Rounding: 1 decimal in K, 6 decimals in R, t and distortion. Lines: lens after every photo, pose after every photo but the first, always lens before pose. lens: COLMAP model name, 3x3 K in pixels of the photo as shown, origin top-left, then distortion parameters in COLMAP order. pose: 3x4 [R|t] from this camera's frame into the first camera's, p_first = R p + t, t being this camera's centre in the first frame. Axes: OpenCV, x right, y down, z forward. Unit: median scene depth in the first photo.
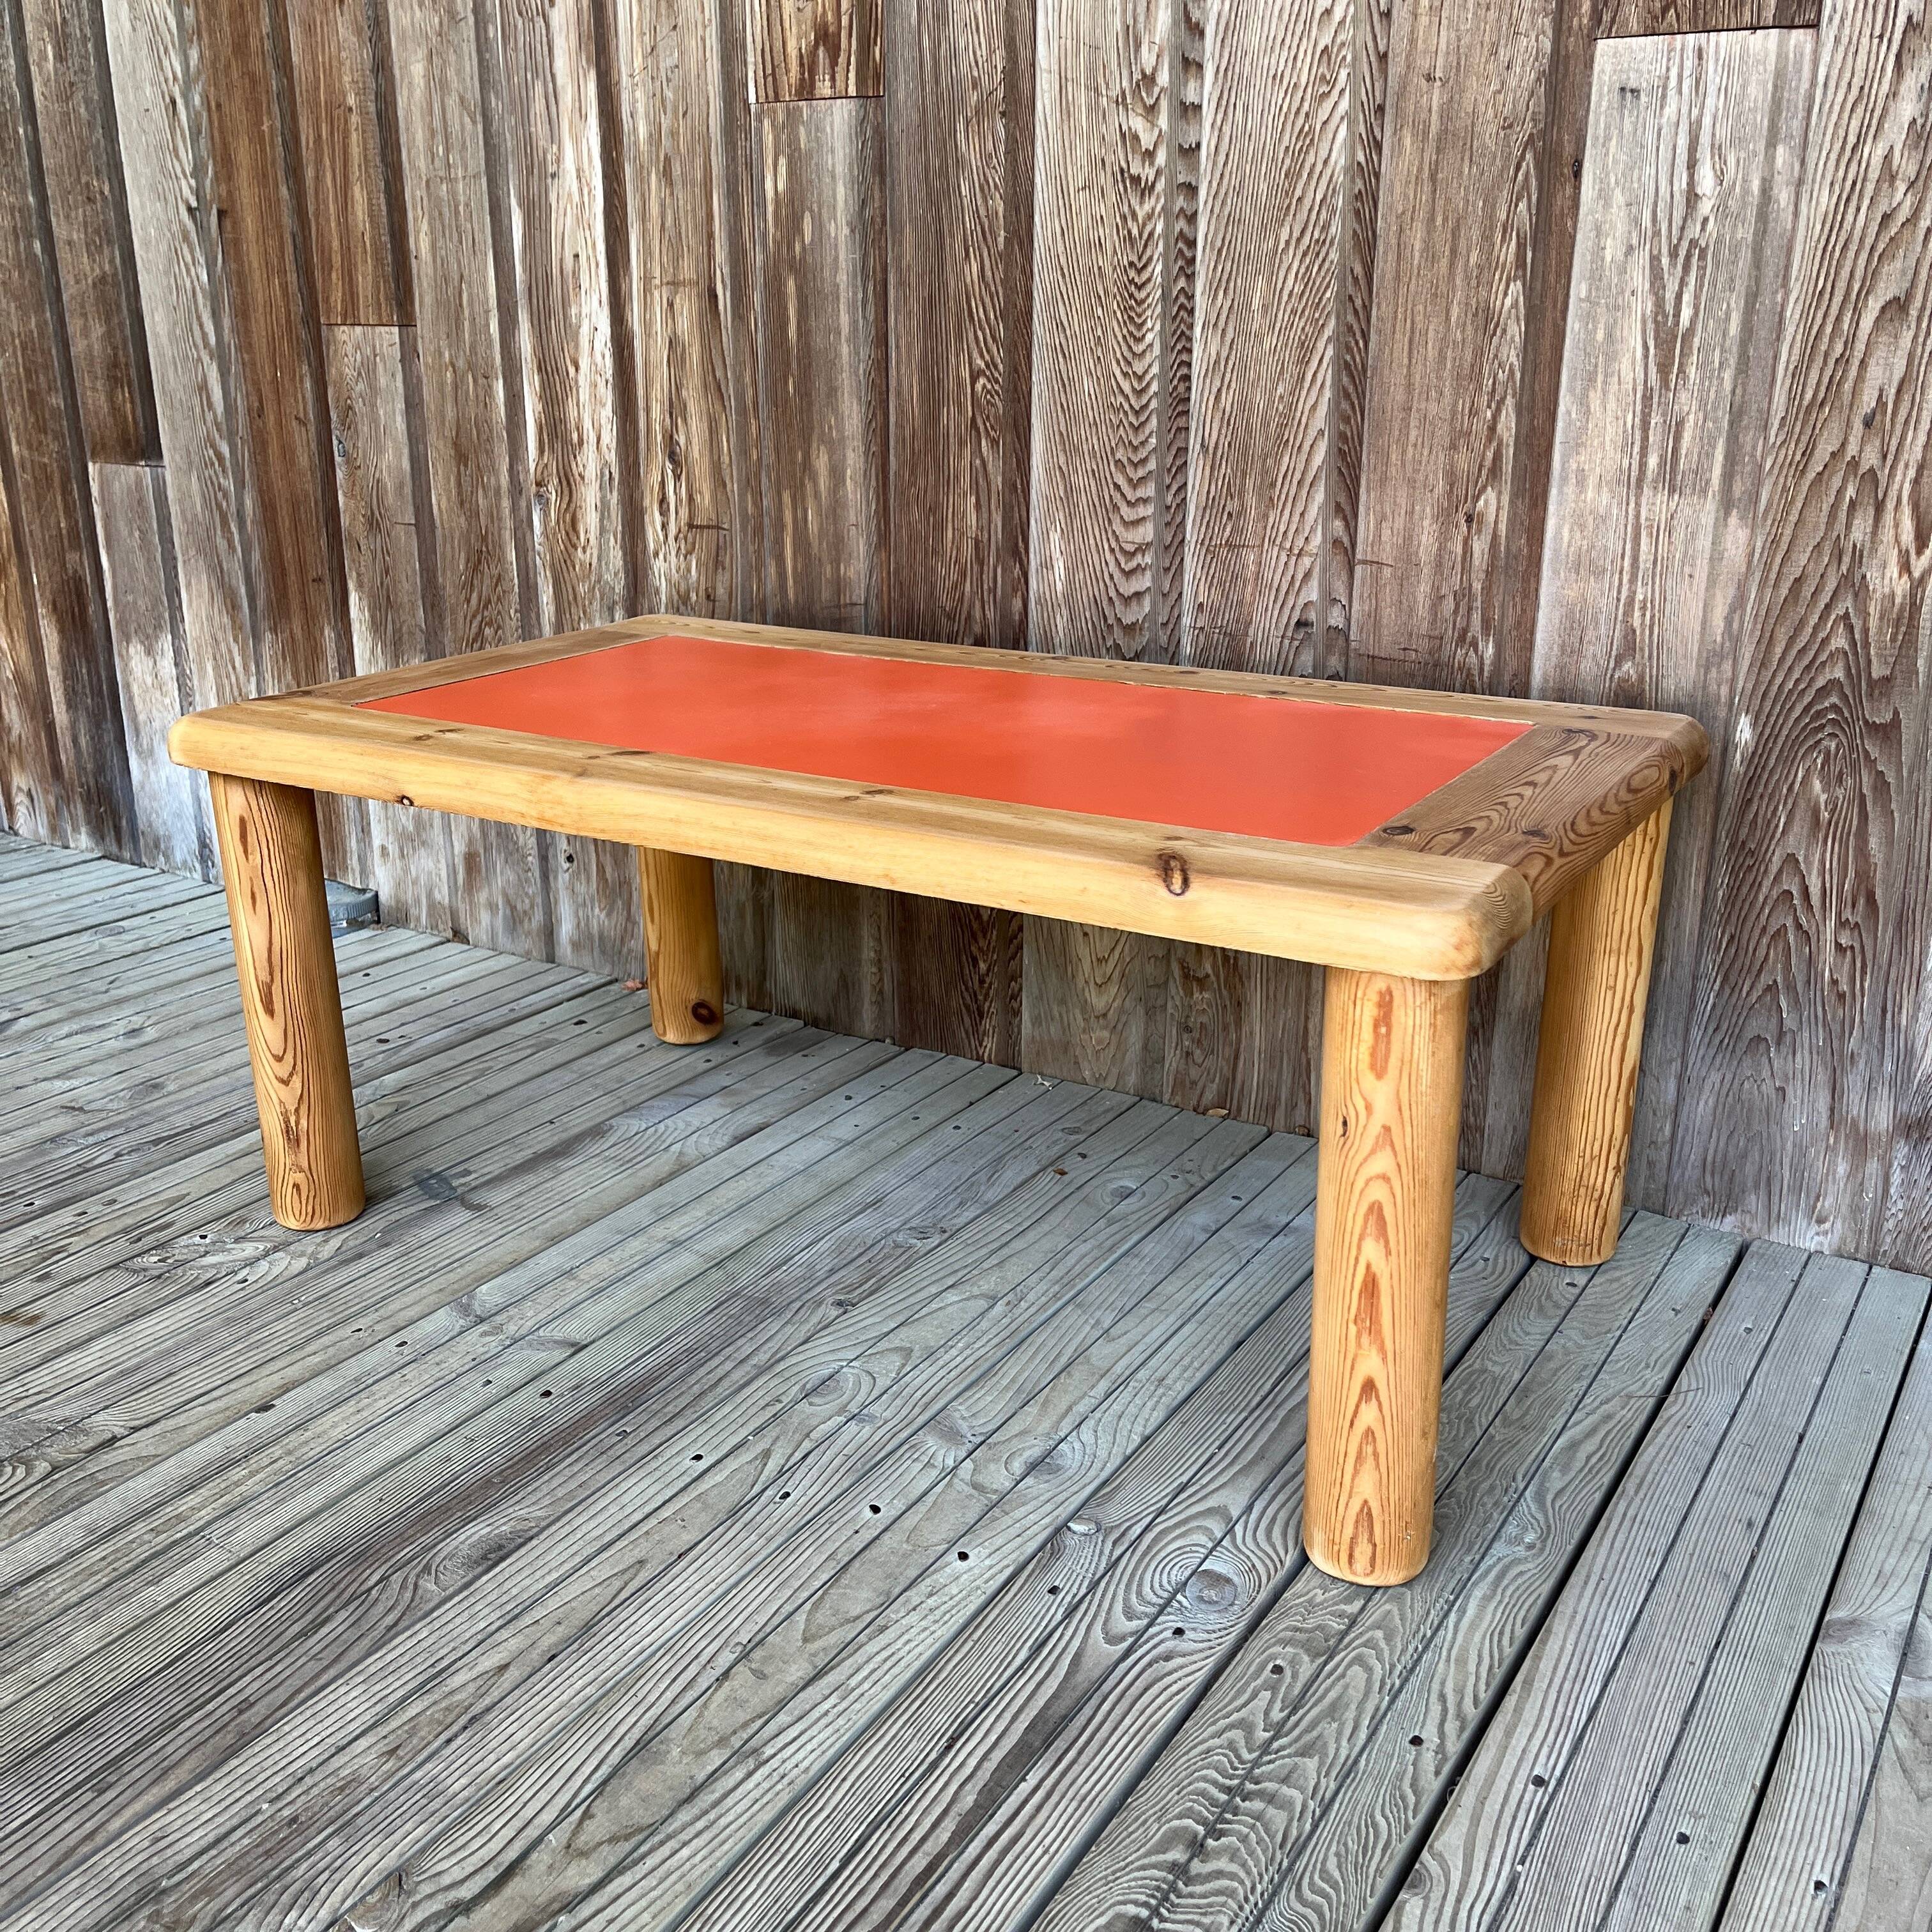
lens RADIAL K [[1972.5, 0, 941.1], [0, 1972.5, 944.1], [0, 0, 1]] dist [0.026859, 0.000000]
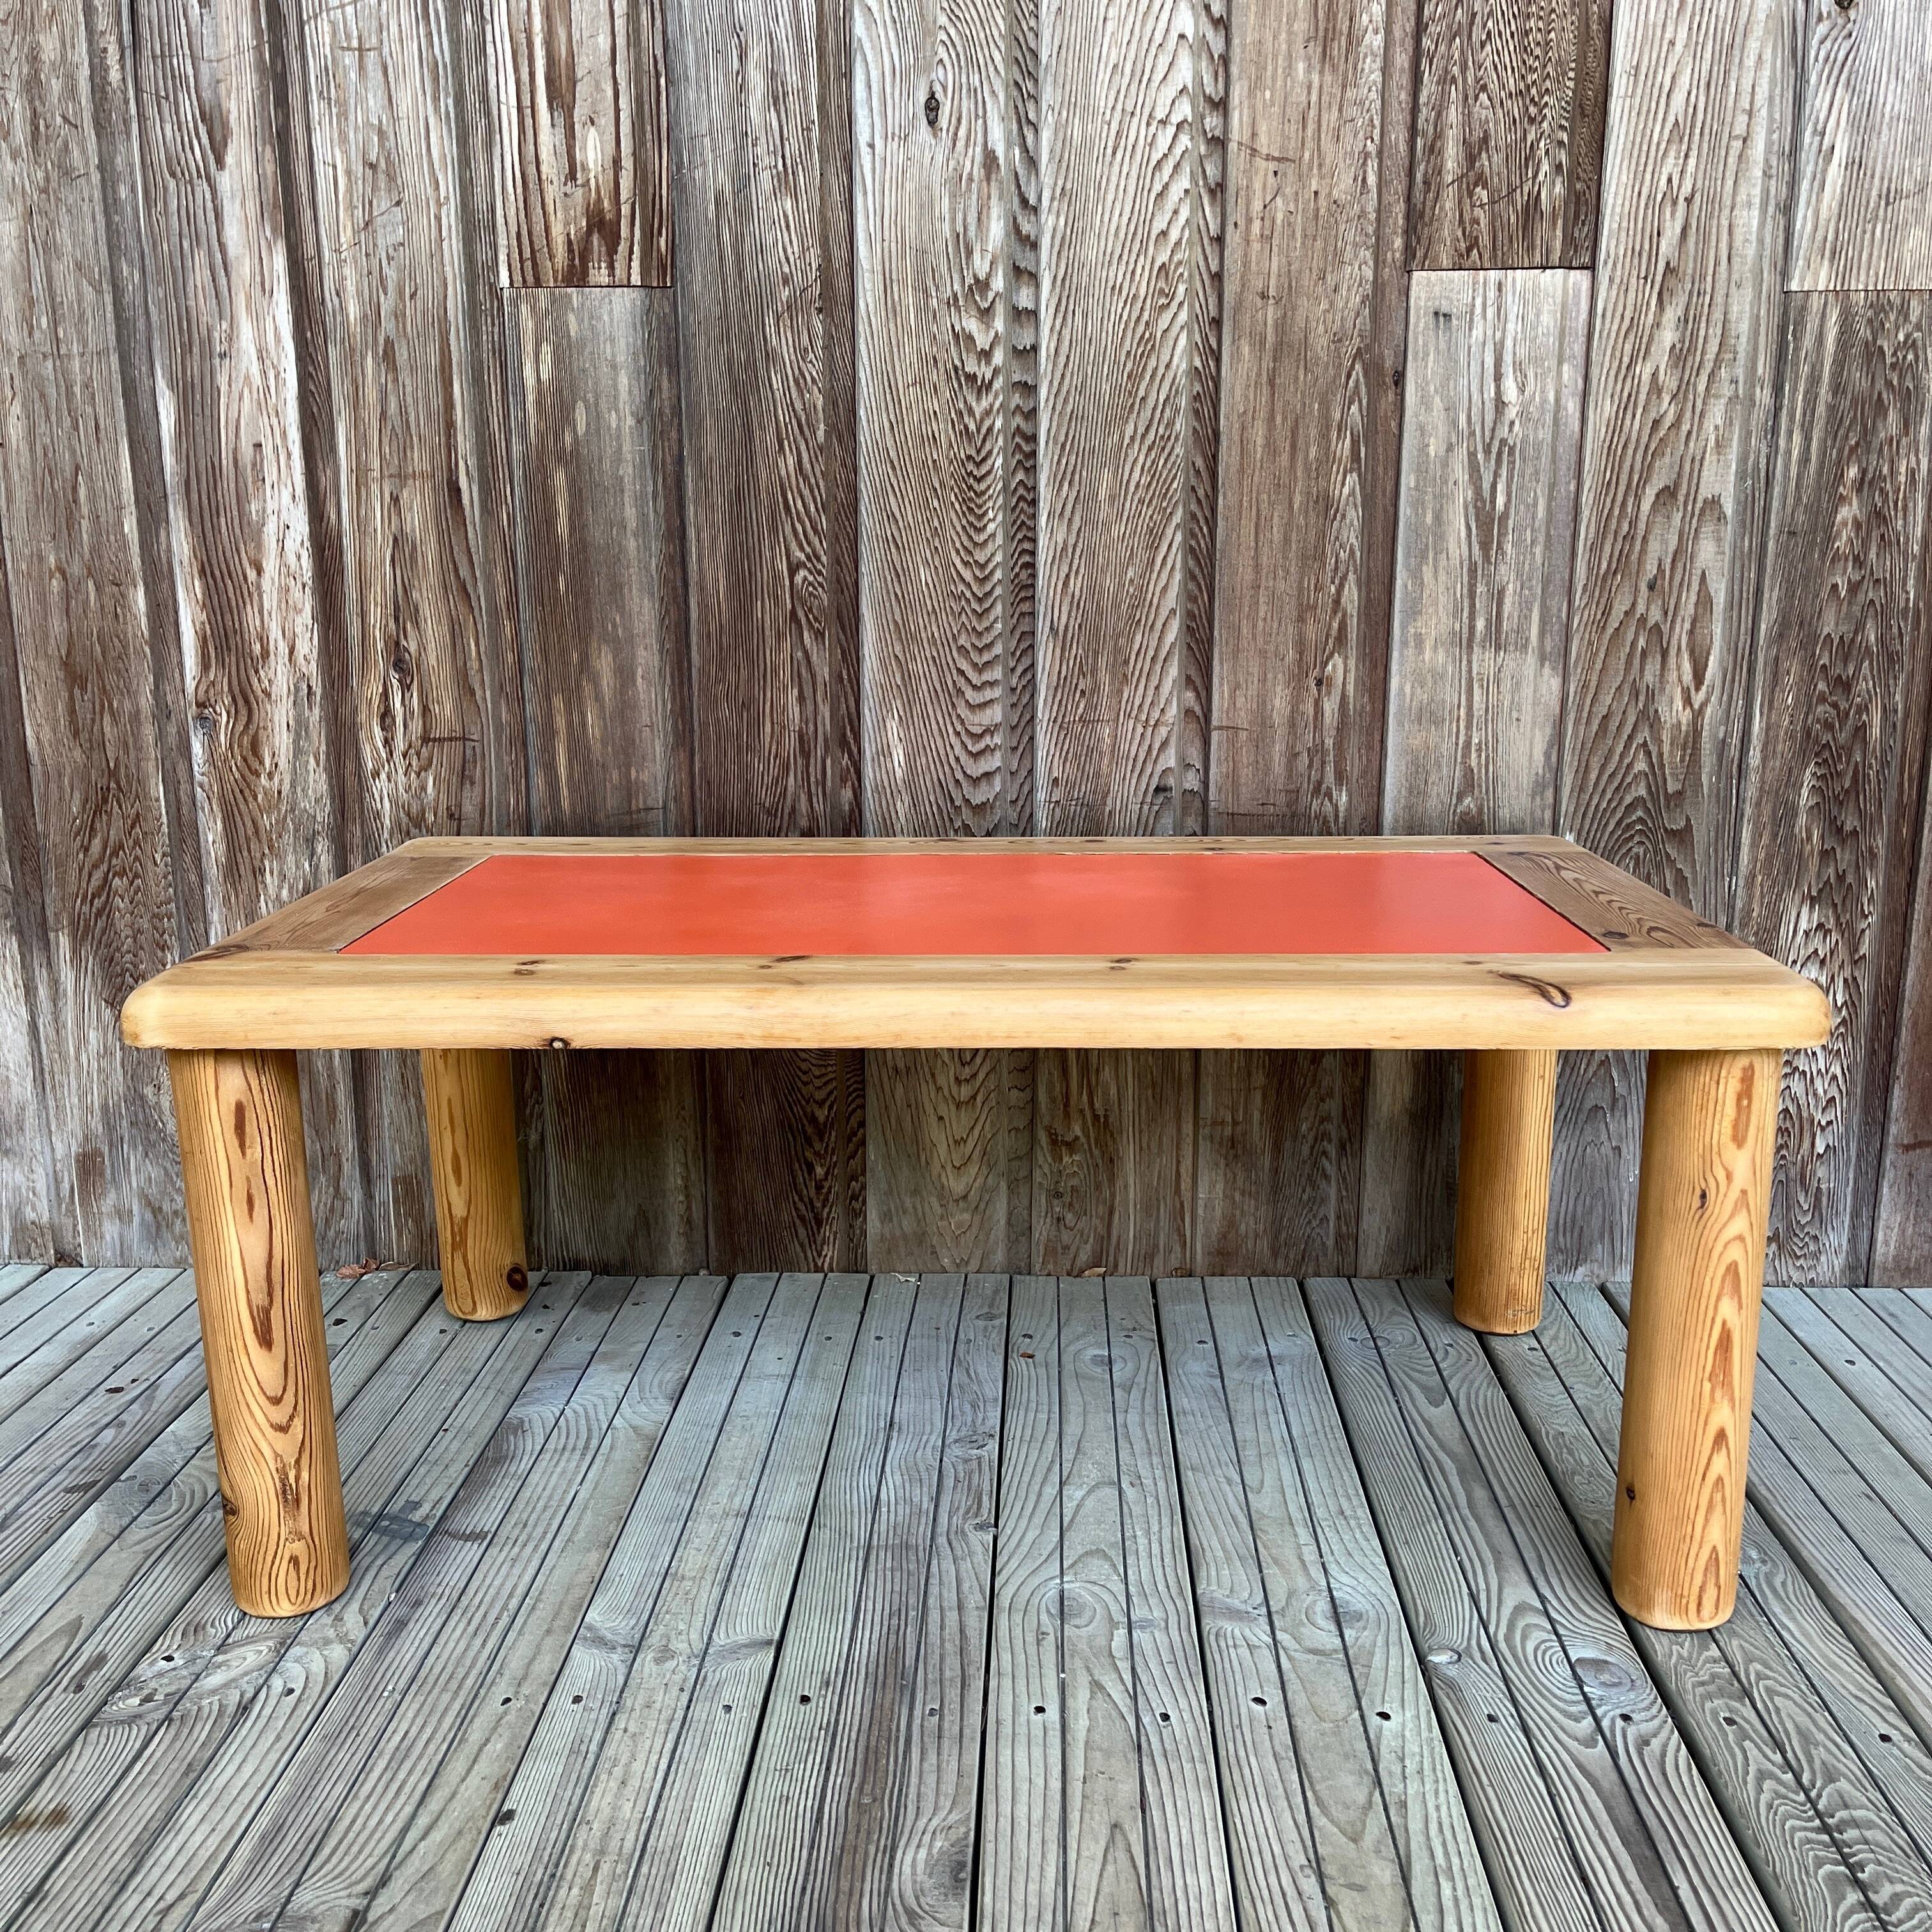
lens RADIAL K [[1969.1, 0, 950.4], [0, 1969.1, 972.7], [0, 0, 1]] dist [0.029277, 0.000000]
pose [[0.868500, -0.110930, 0.483118, -0.458936], [0.158054, 0.985738, -0.057795, -0.022998], [-0.469816, 0.126554, 0.873646, 0.149805]]
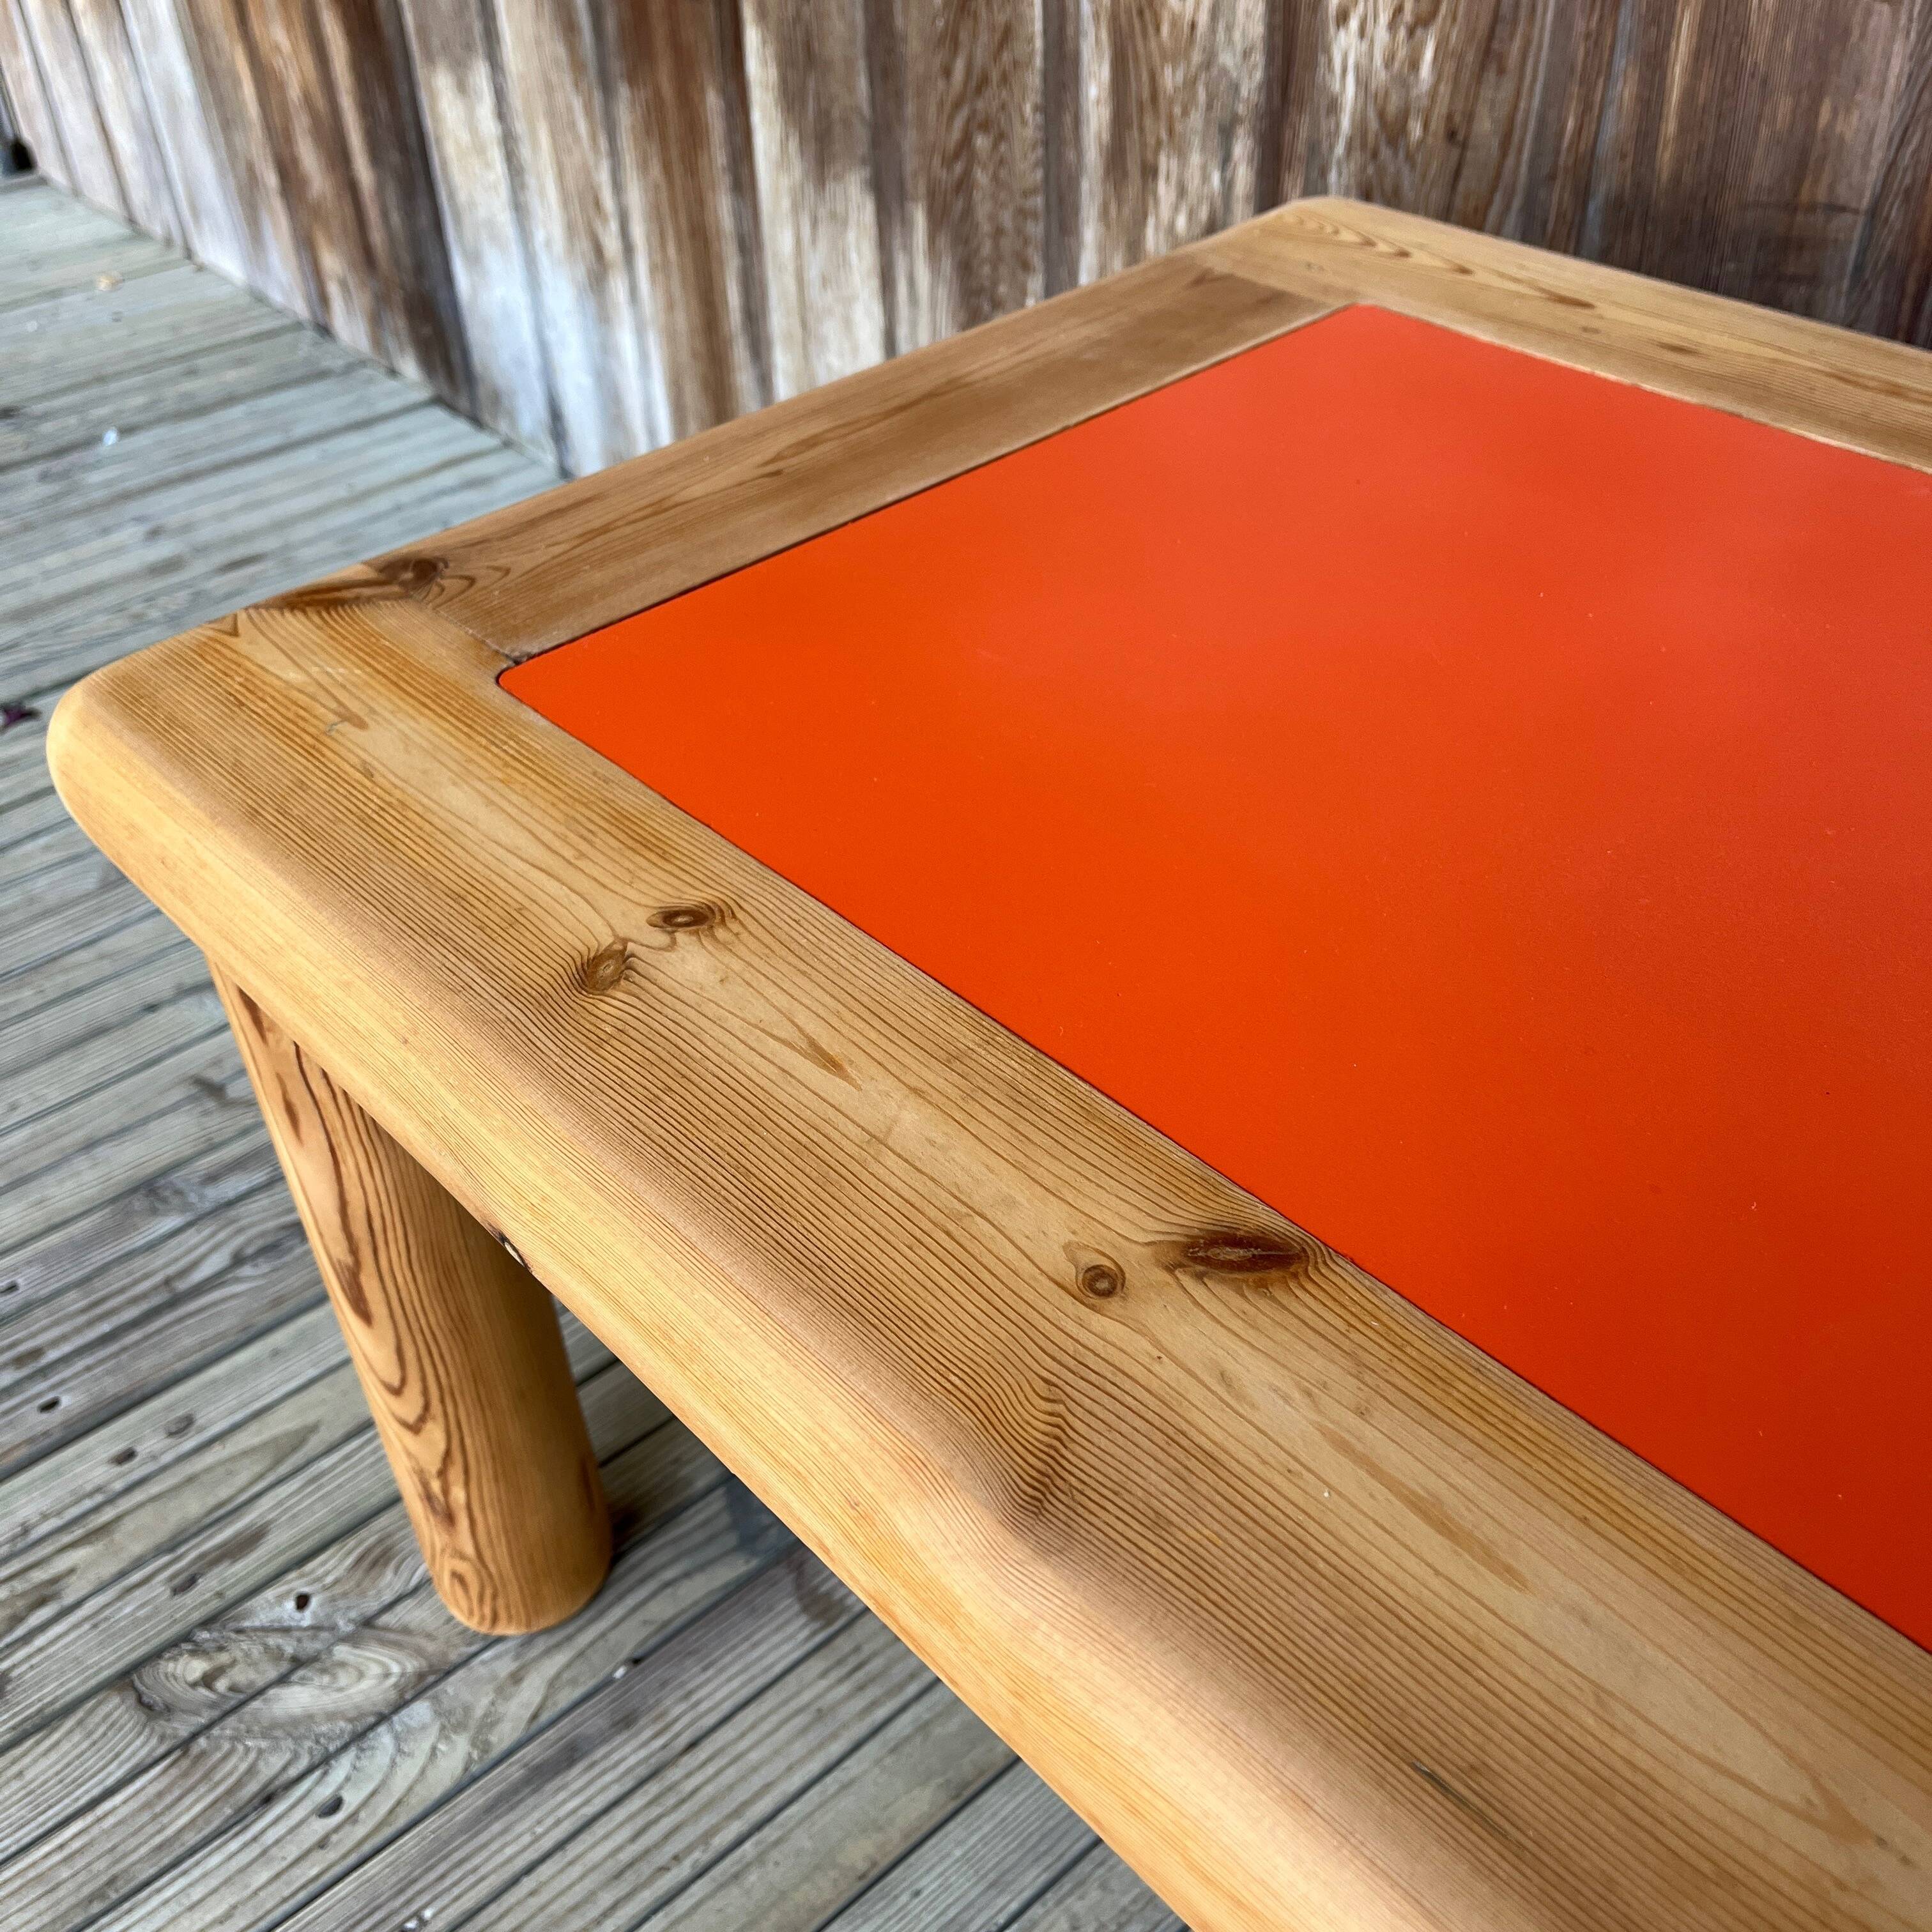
lens RADIAL K [[1972.5, 0, 947.7], [0, 1972.5, 951.7], [0, 0, 1]] dist [0.026859, 0.000000]
pose [[0.959952, 0.146320, -0.238920, -0.118779], [-0.053737, 0.933111, 0.355550, -0.199720], [0.274963, -0.328472, 0.903605, 0.651344]]
